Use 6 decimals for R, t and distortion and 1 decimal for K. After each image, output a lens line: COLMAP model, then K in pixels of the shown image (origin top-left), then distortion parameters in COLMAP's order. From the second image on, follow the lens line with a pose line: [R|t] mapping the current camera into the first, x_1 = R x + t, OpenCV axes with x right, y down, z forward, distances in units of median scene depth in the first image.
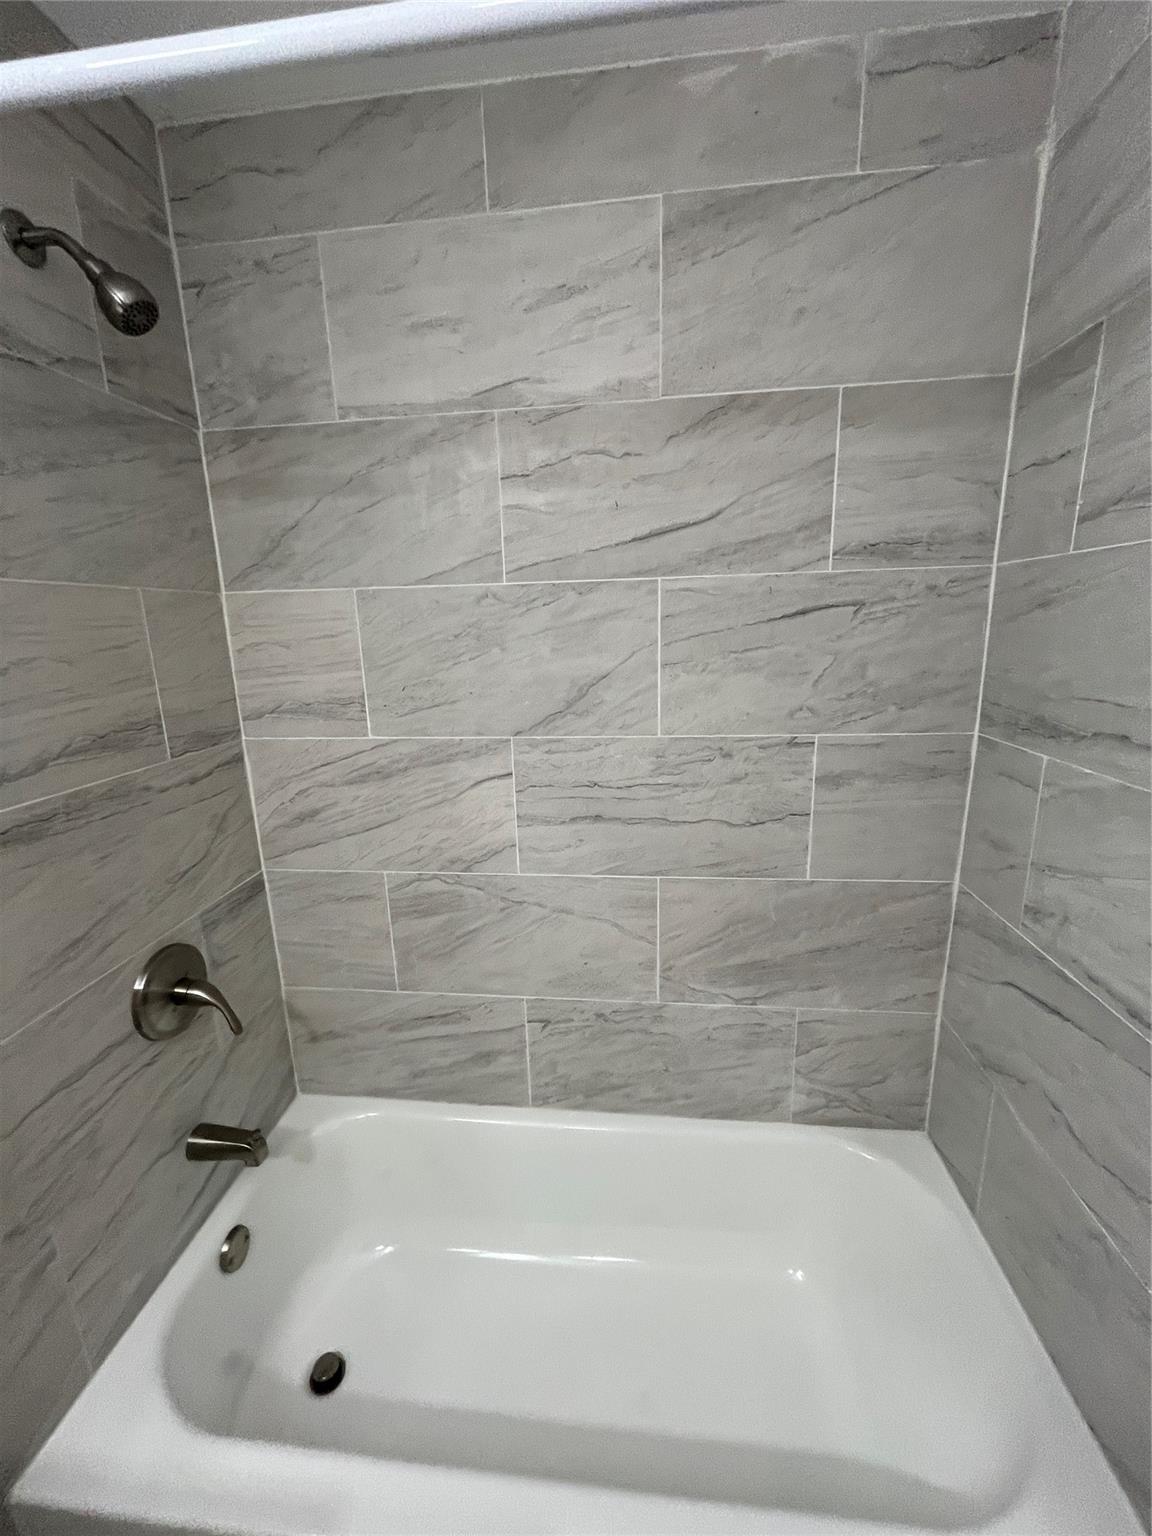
lens RADIAL K [[618.6, 0, 574.4], [0, 618.6, 766.9], [0, 0, 1]] dist [-0.001561, -0.000670]
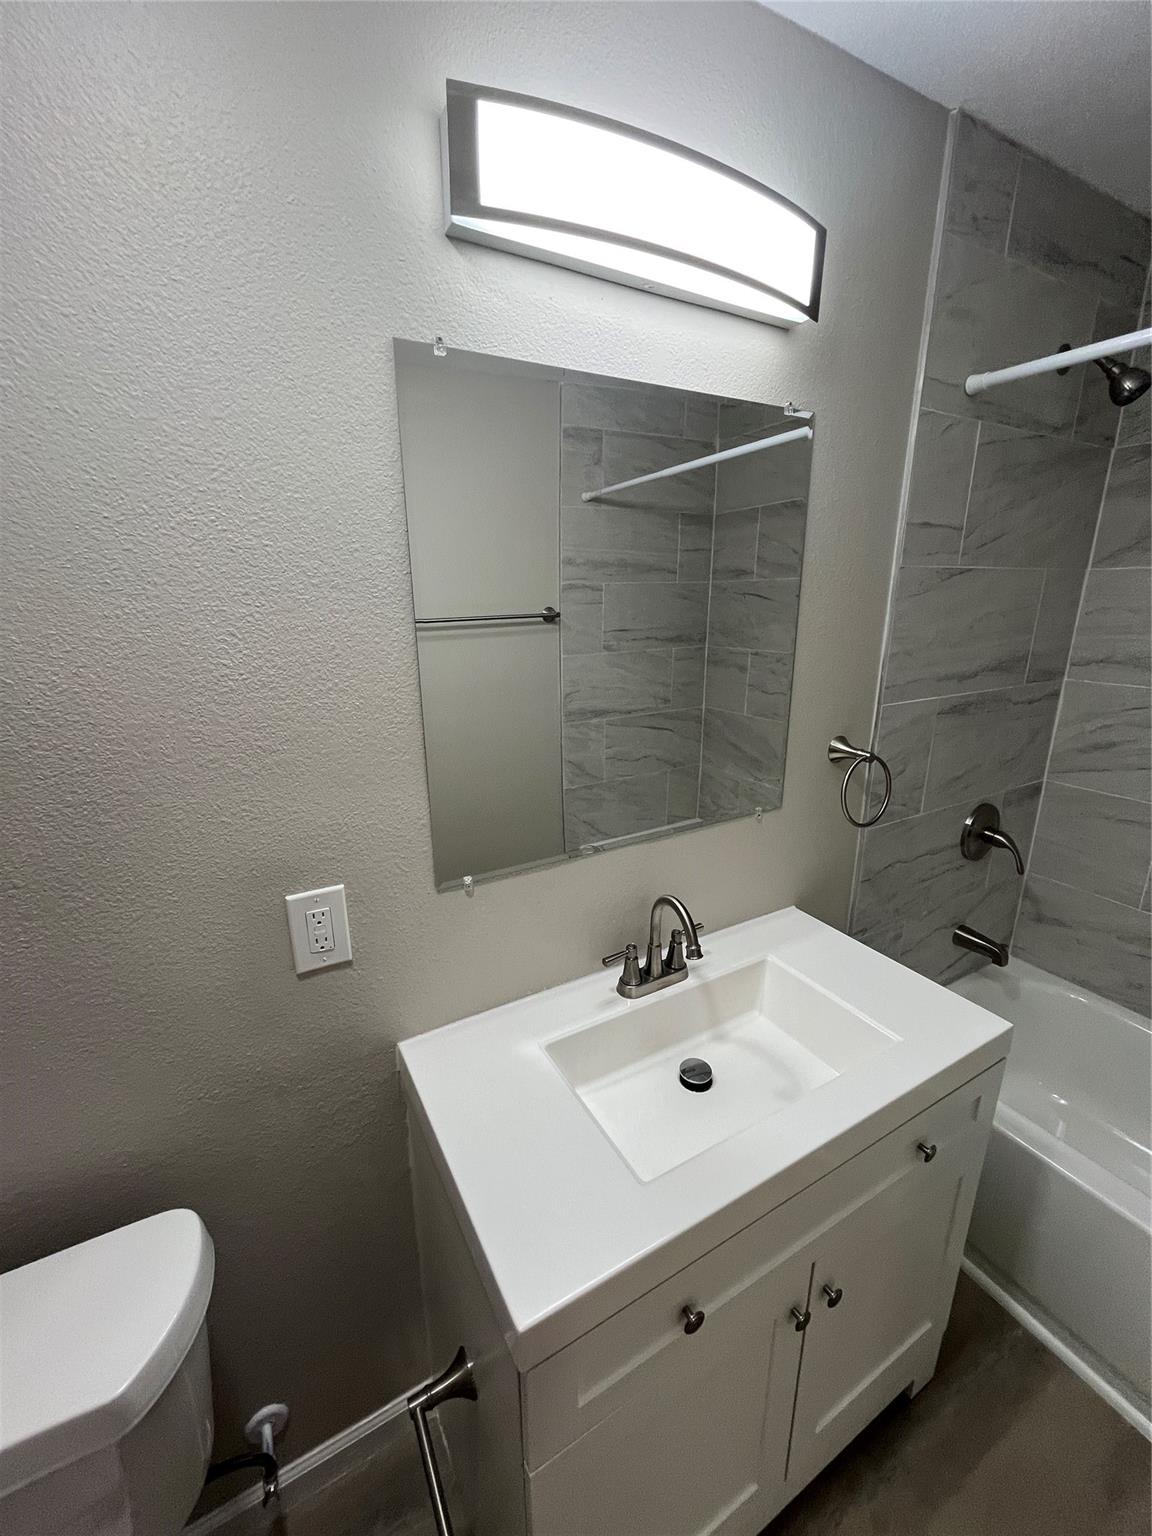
lens RADIAL K [[618.6, 0, 571.1], [0, 618.6, 769.2], [0, 0, 1]] dist [-0.001561, -0.000670]
pose [[0.566703, 0.240497, -0.788041, -0.041655], [-0.189706, 0.968840, 0.159251, 0.140920], [0.801785, 0.059248, 0.594668, -0.682179]]
